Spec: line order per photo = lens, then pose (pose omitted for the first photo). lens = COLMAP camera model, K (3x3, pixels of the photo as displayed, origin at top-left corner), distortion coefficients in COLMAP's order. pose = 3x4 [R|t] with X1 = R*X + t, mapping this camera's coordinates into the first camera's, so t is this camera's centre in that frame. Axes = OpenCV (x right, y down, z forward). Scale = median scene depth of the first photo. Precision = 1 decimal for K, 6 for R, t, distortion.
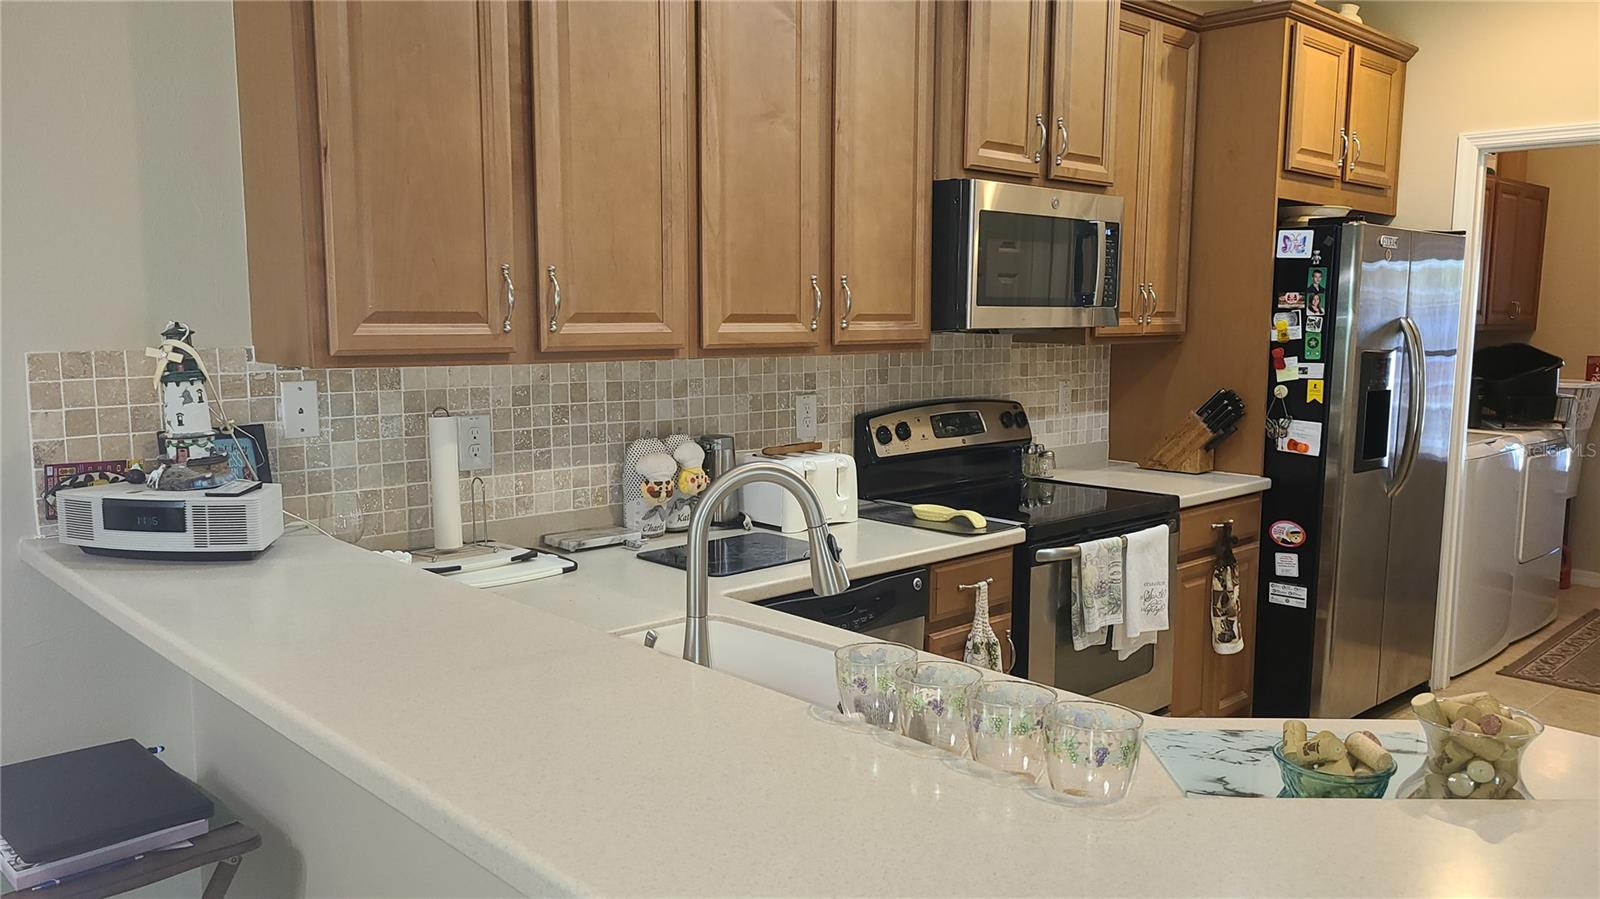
lens RADIAL K [[1210.2, 0, 815.4], [0, 1210.2, 447.1], [0, 0, 1]] dist [0.065825, -0.059406]
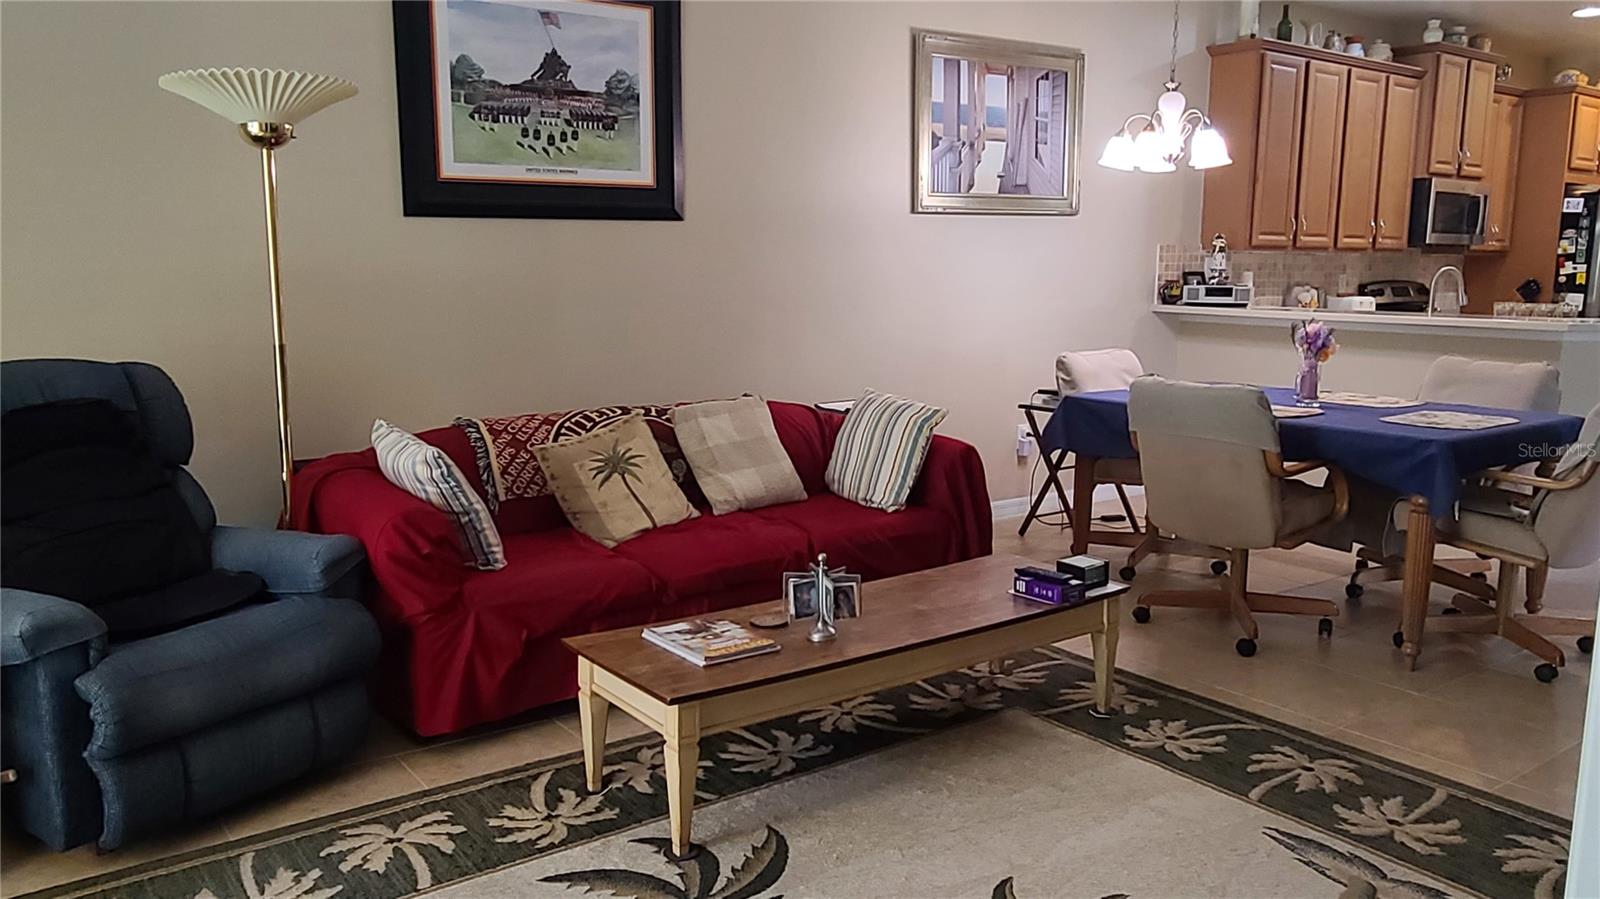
lens RADIAL K [[1227.1, 0, 800.0], [0, 1227.1, 449.5], [0, 0, 1]] dist [-0.000423, 0.007388]
pose [[0.990691, 0.023792, -0.134036, -0.618721], [-0.018695, 0.999058, 0.039160, 0.189815], [0.134842, -0.036289, 0.990202, -1.251569]]
